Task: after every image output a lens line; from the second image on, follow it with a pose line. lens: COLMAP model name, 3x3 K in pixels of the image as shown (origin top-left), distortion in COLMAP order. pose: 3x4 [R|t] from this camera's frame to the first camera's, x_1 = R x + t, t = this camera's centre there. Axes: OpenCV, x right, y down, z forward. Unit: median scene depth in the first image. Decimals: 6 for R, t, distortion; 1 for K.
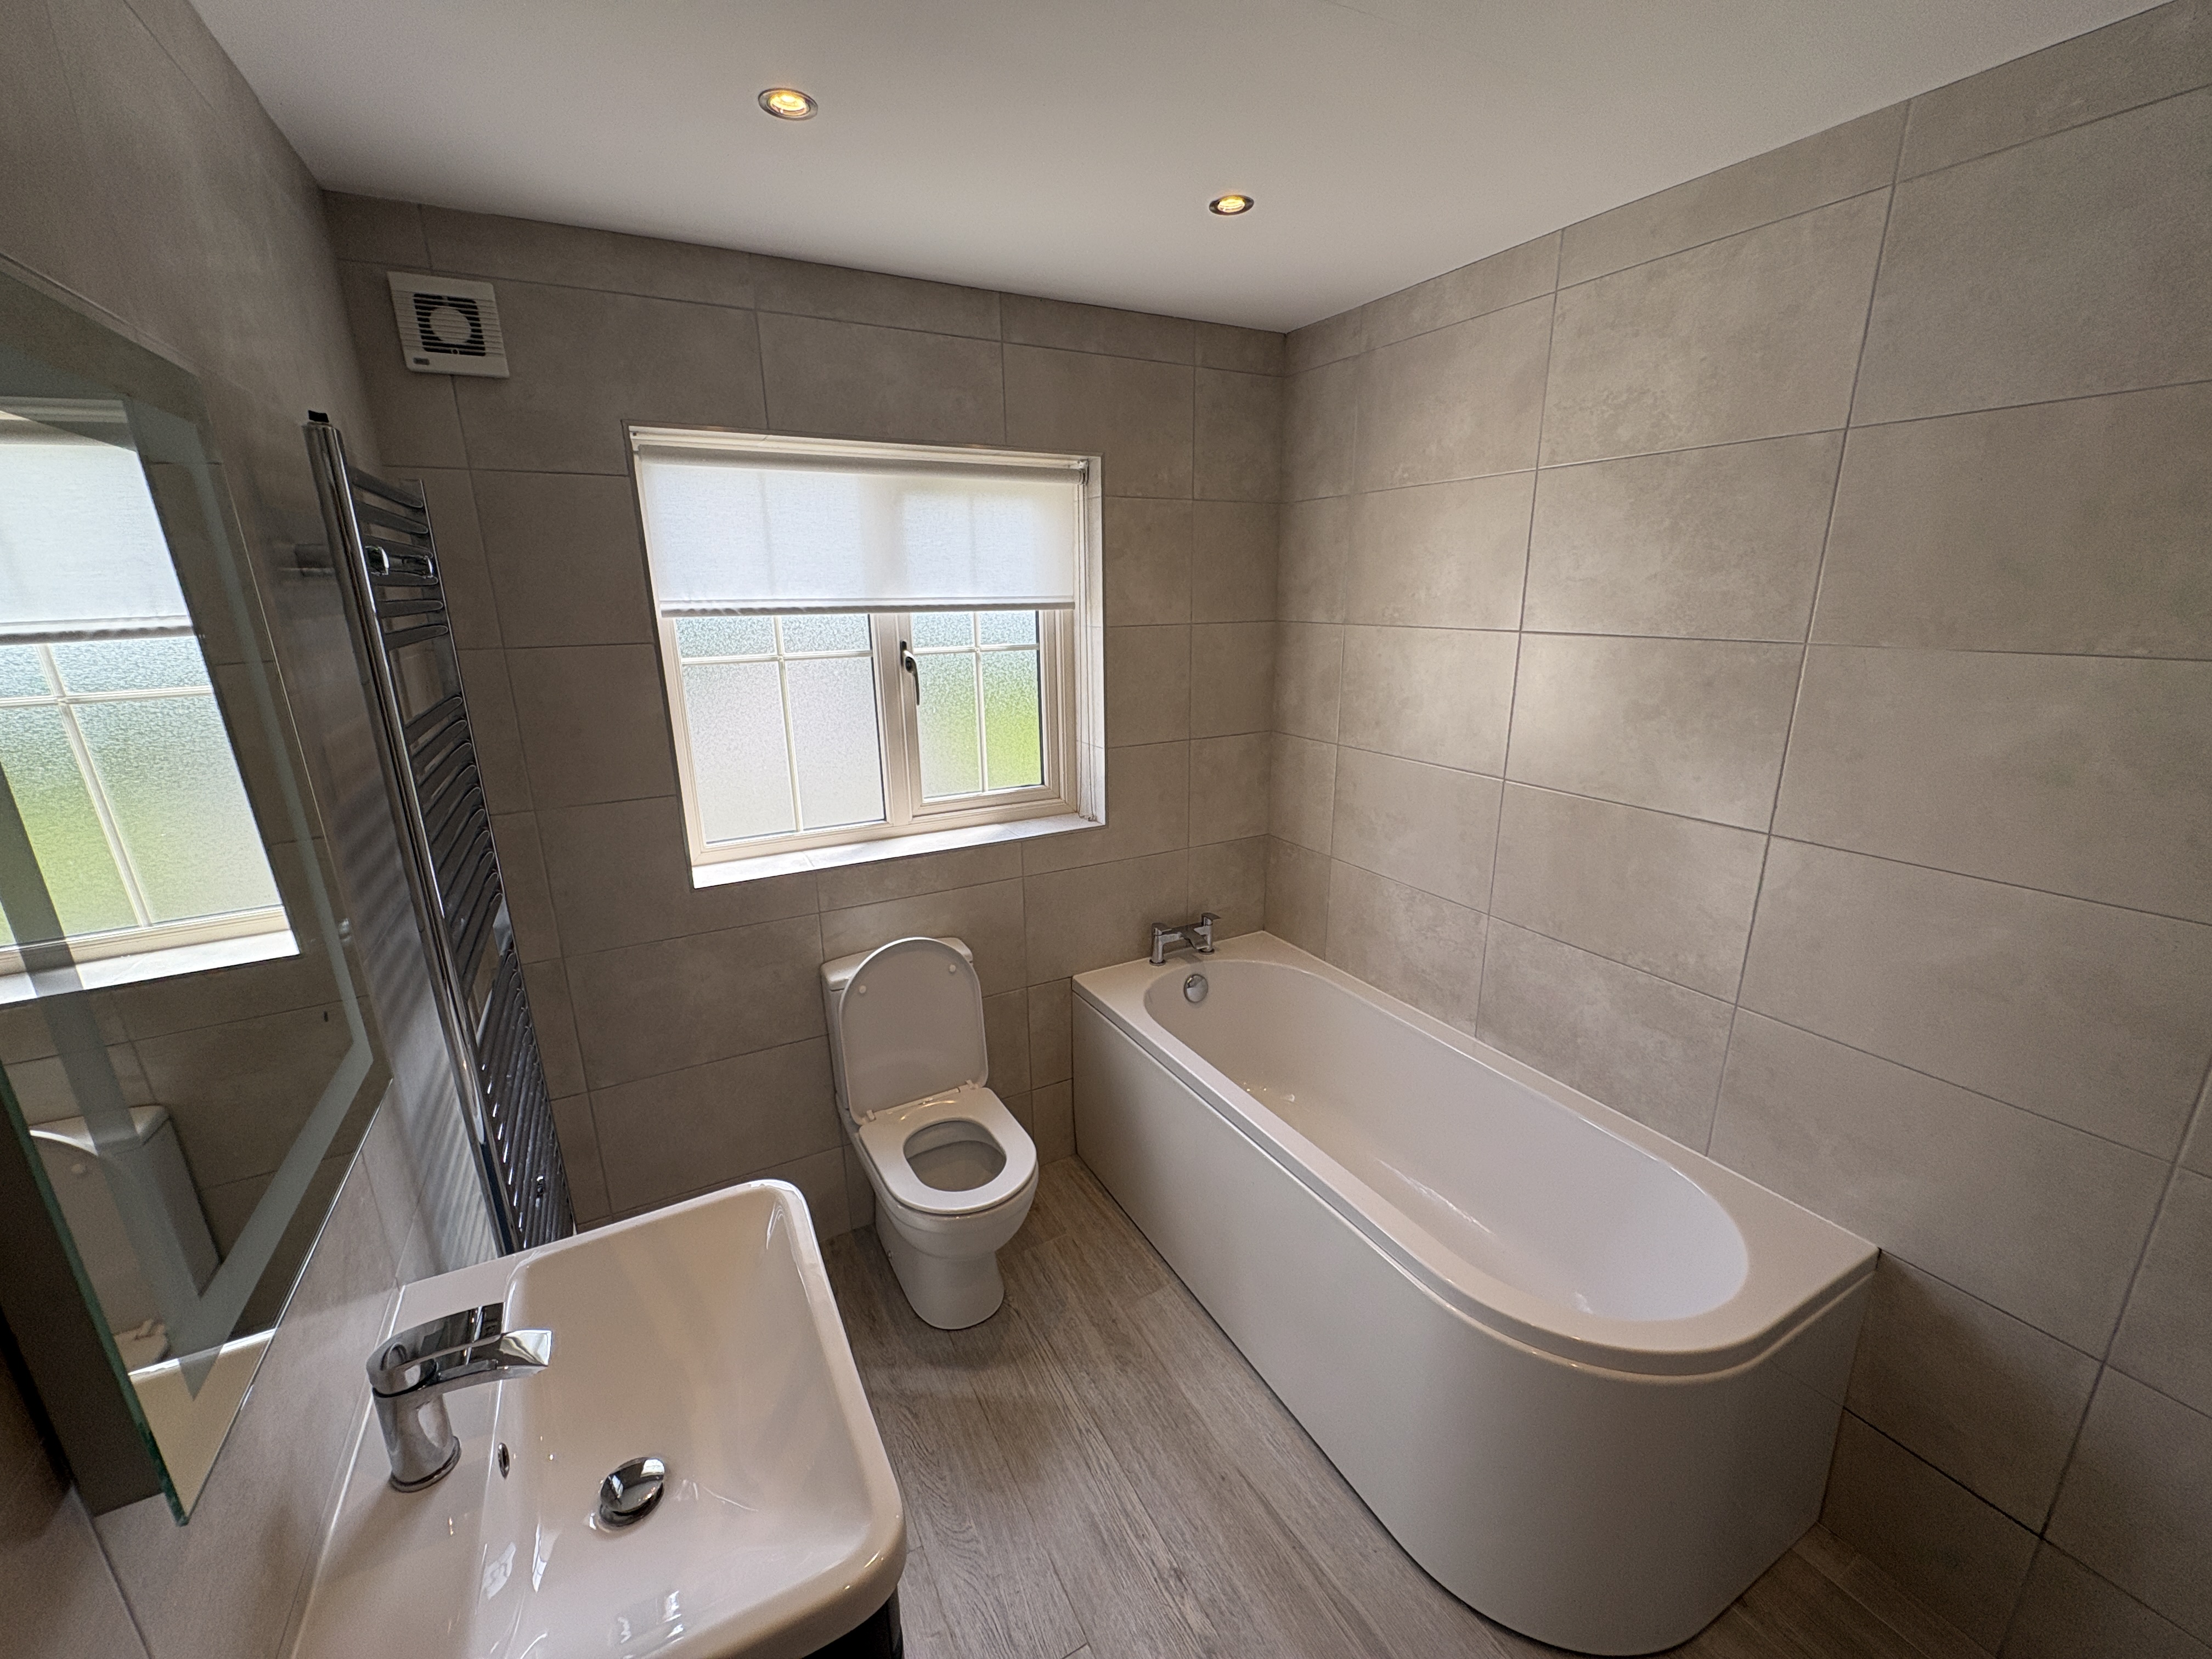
lens RADIAL K [[888.7, 0, 1107.4], [0, 888.7, 835.7], [0, 0, 1]] dist [-0.000426, 0.000399]
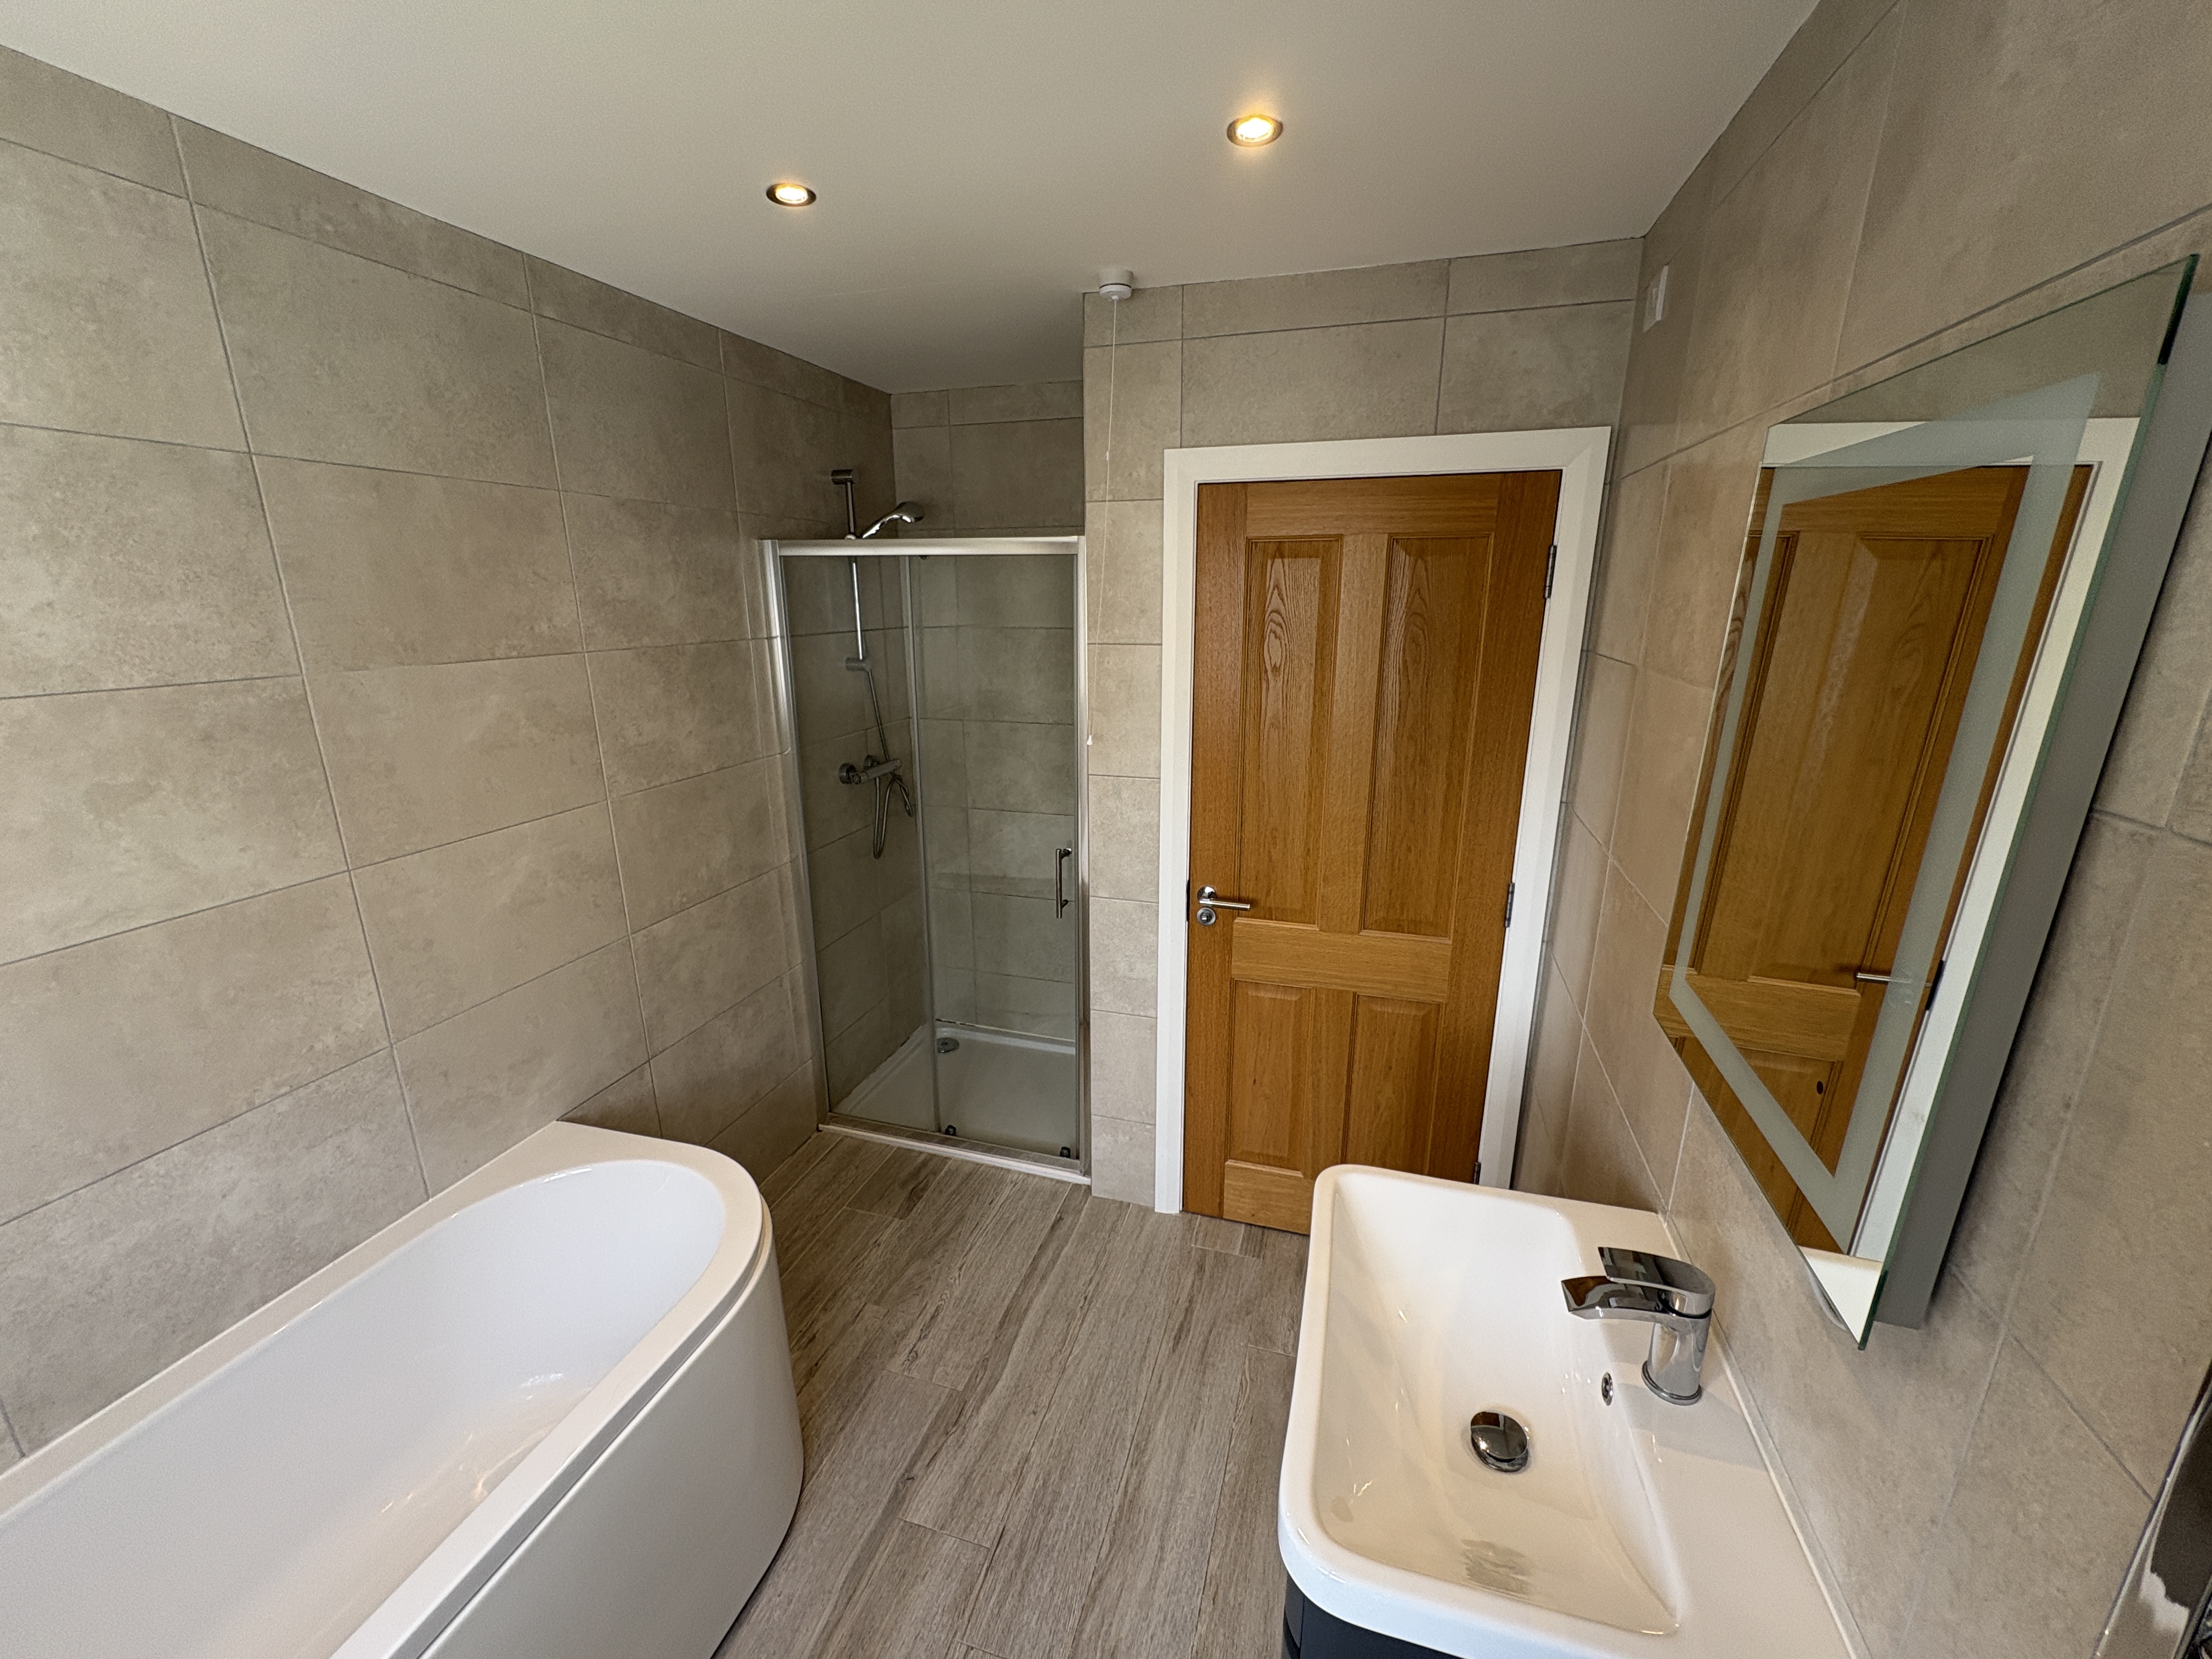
lens RADIAL K [[888.7, 0, 1107.1], [0, 888.7, 837.4], [0, 0, 1]] dist [-0.000426, 0.000399]
pose [[-0.706835, -0.175228, 0.685331, -0.485528], [0.202478, 0.878177, 0.433368, -0.280704], [-0.677780, 0.445084, -0.585247, 0.976294]]
